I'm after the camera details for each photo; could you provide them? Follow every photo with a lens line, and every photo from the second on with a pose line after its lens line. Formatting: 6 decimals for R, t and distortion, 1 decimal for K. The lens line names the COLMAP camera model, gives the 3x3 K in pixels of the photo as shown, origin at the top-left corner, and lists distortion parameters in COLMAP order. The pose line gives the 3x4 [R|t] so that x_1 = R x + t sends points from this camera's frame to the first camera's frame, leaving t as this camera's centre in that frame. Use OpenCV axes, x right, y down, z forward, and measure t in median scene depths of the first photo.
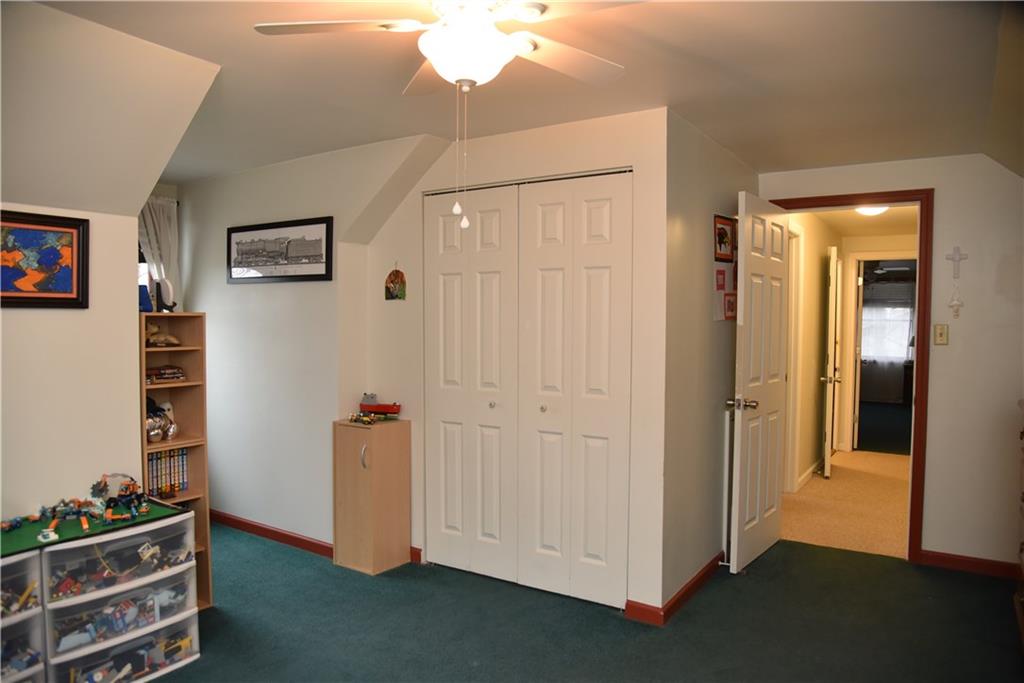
lens RADIAL K [[701.1, 0, 505.8], [0, 701.1, 345.5], [0, 0, 1]] dist [-0.109729, 0.057694]
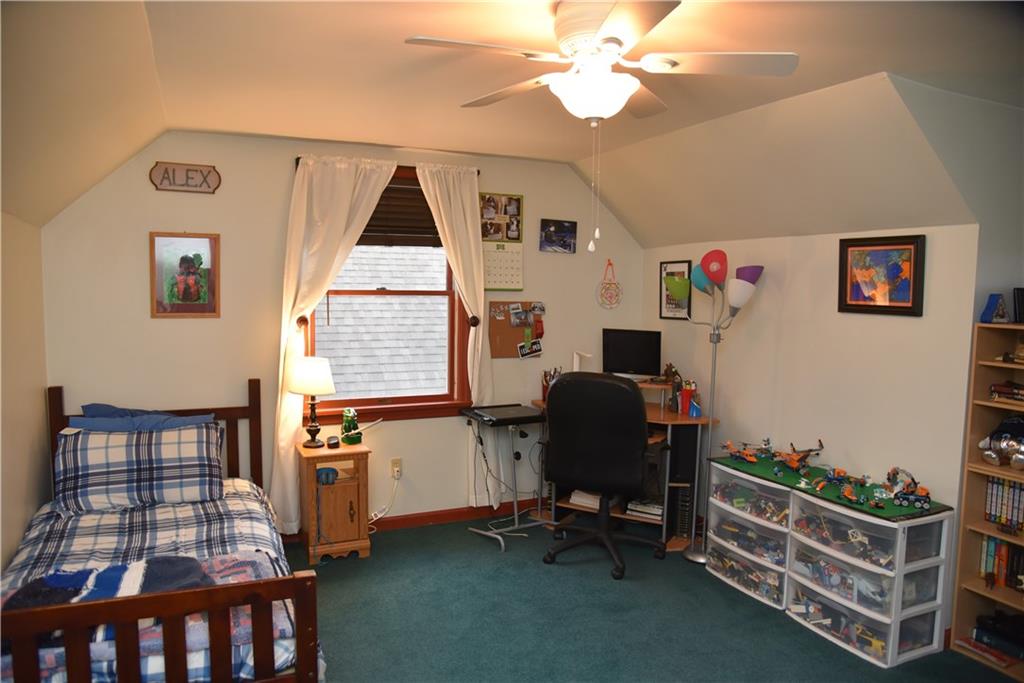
lens RADIAL K [[701.1, 0, 505.8], [0, 701.1, 345.5], [0, 0, 1]] dist [-0.109729, 0.057694]
pose [[-0.527712, 0.059947, -0.847306, 0.689927], [-0.053537, 0.993176, 0.103610, -0.089586], [0.847735, 0.100038, -0.520901, 1.052560]]
